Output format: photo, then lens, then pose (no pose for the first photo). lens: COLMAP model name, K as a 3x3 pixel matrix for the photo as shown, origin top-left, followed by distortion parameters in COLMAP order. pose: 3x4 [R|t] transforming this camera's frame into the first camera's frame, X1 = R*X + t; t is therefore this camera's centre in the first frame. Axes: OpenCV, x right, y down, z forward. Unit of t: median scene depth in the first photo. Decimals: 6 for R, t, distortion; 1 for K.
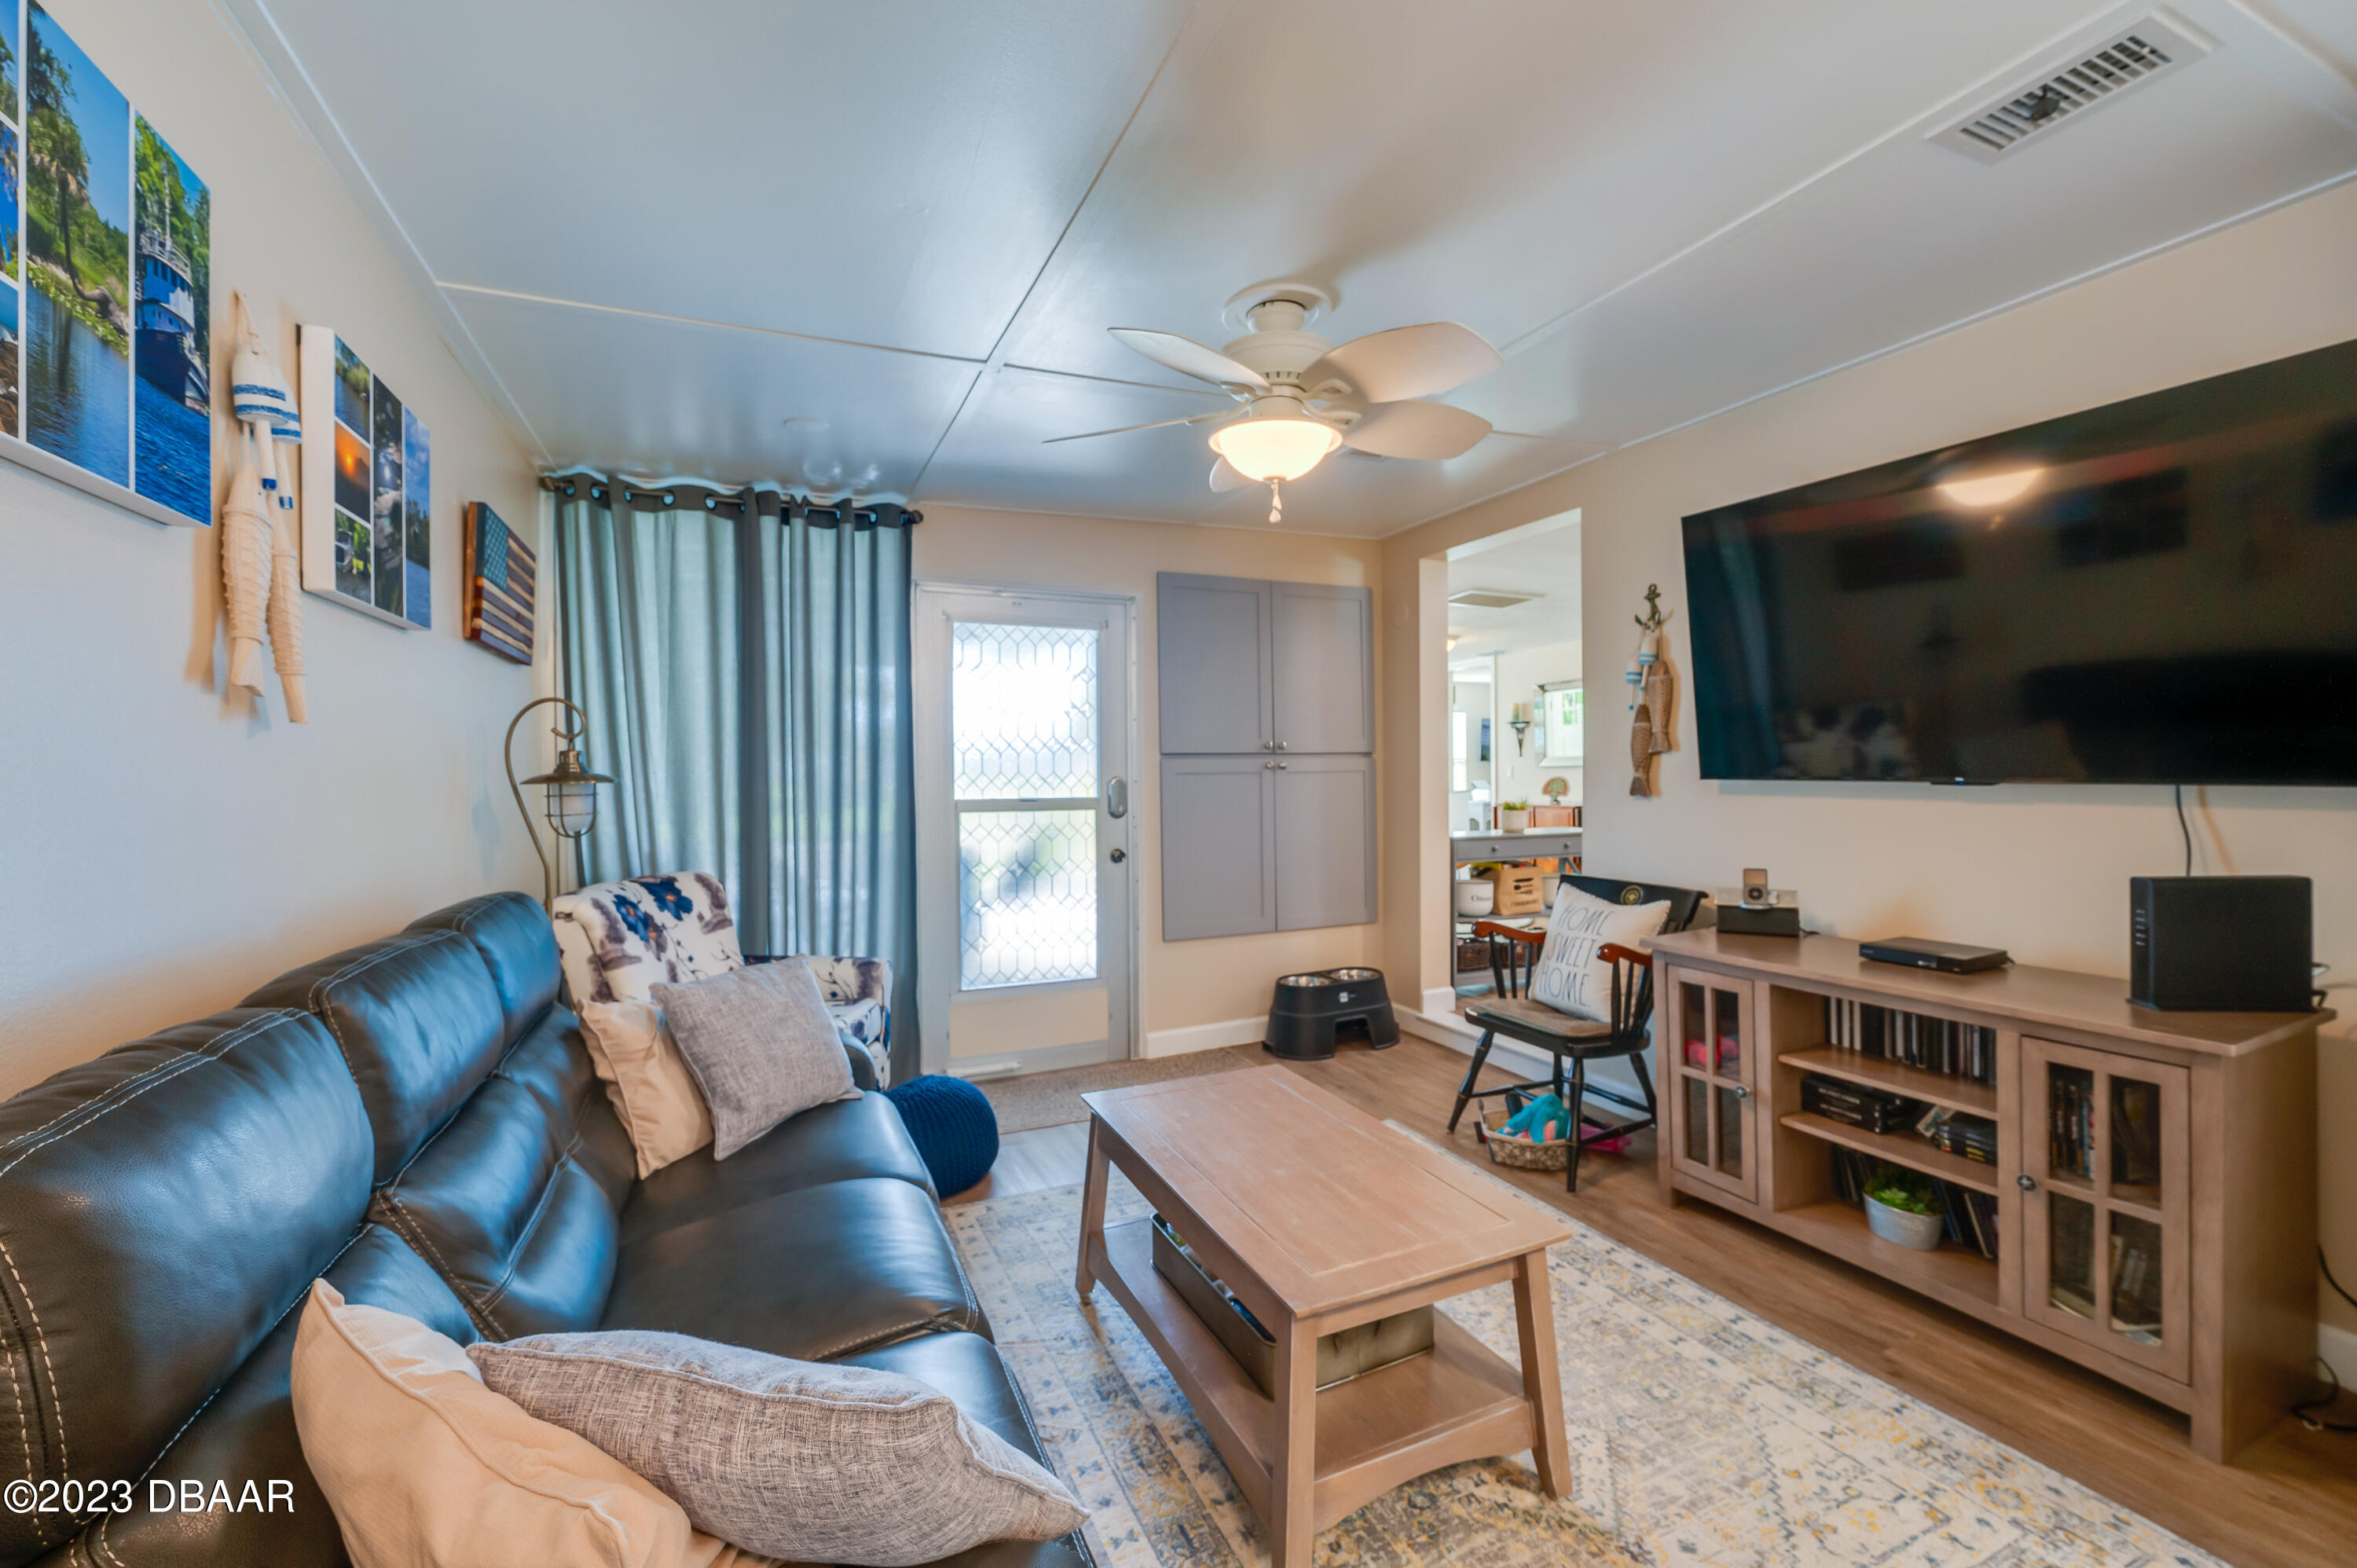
lens RADIAL K [[938.3, 0, 1183.6], [0, 938.3, 780.1], [0, 0, 1]] dist [-0.017512, 0.000024]
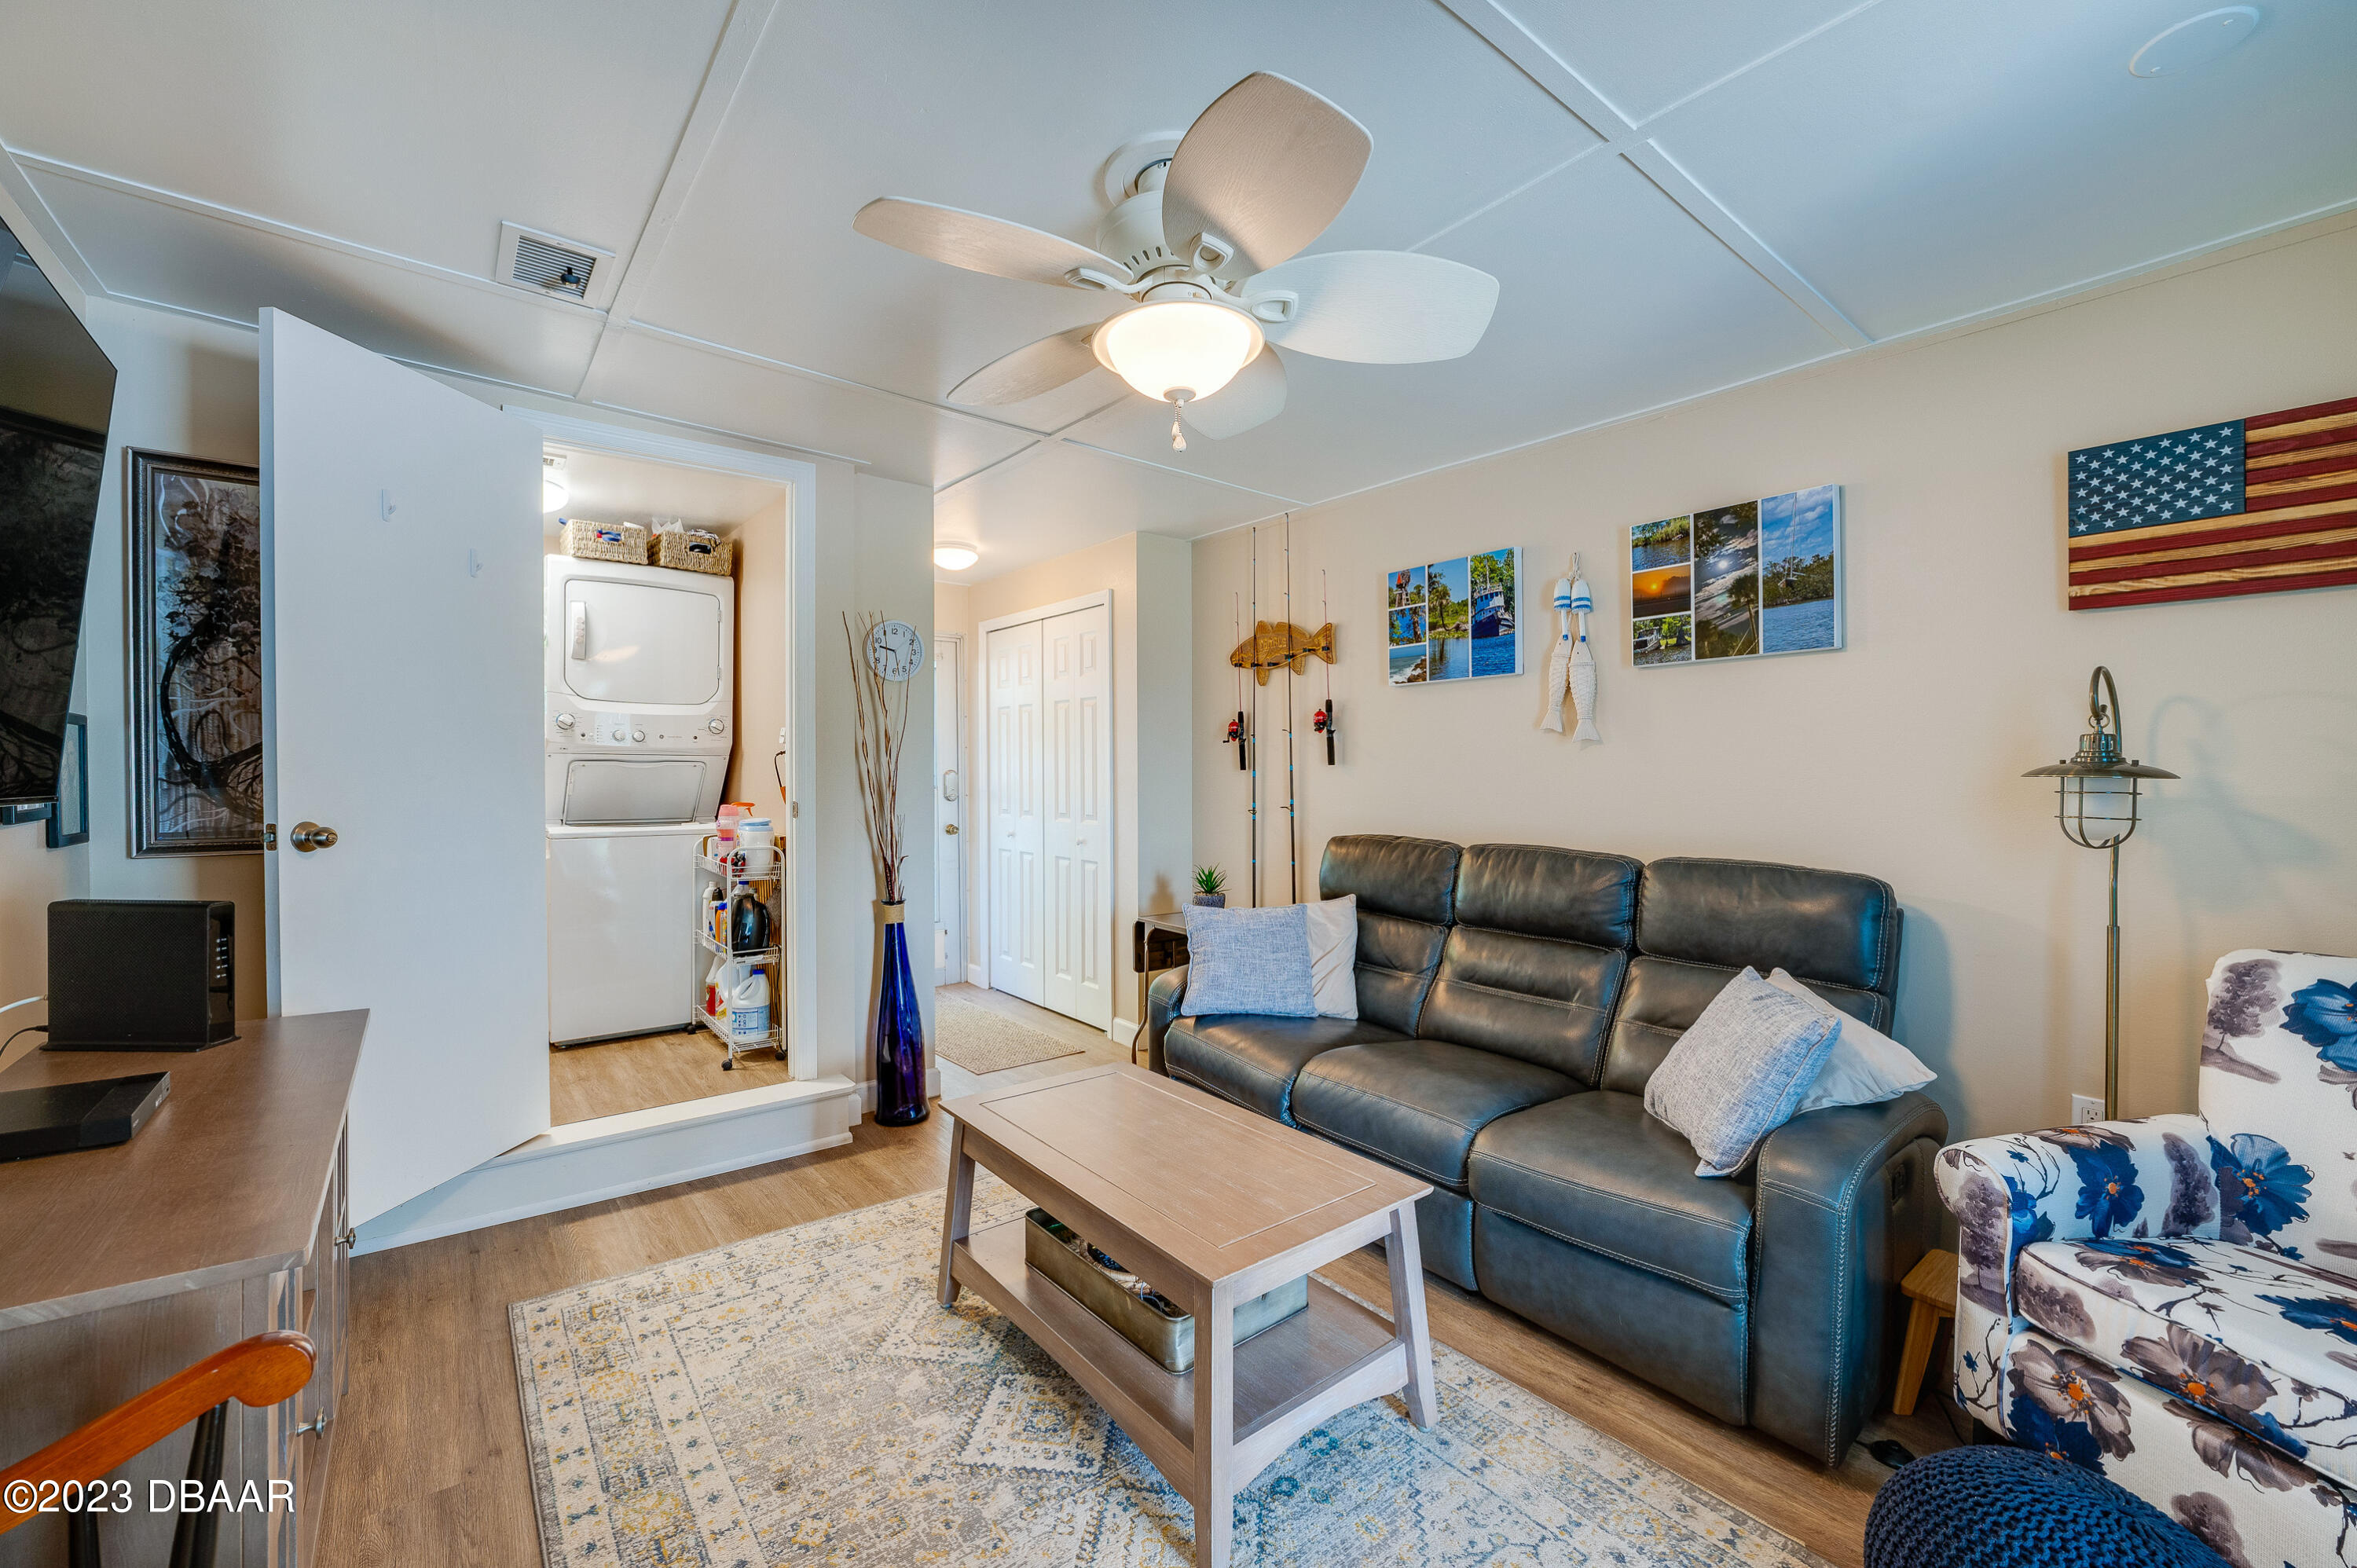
lens RADIAL K [[938.3, 0, 1183.6], [0, 938.3, 780.1], [0, 0, 1]] dist [-0.017512, 0.000024]
pose [[-0.966016, 0.015286, -0.258029, 0.333960], [0.010240, 0.999729, 0.020891, -0.022197], [0.258278, 0.017539, -0.965911, 1.966292]]
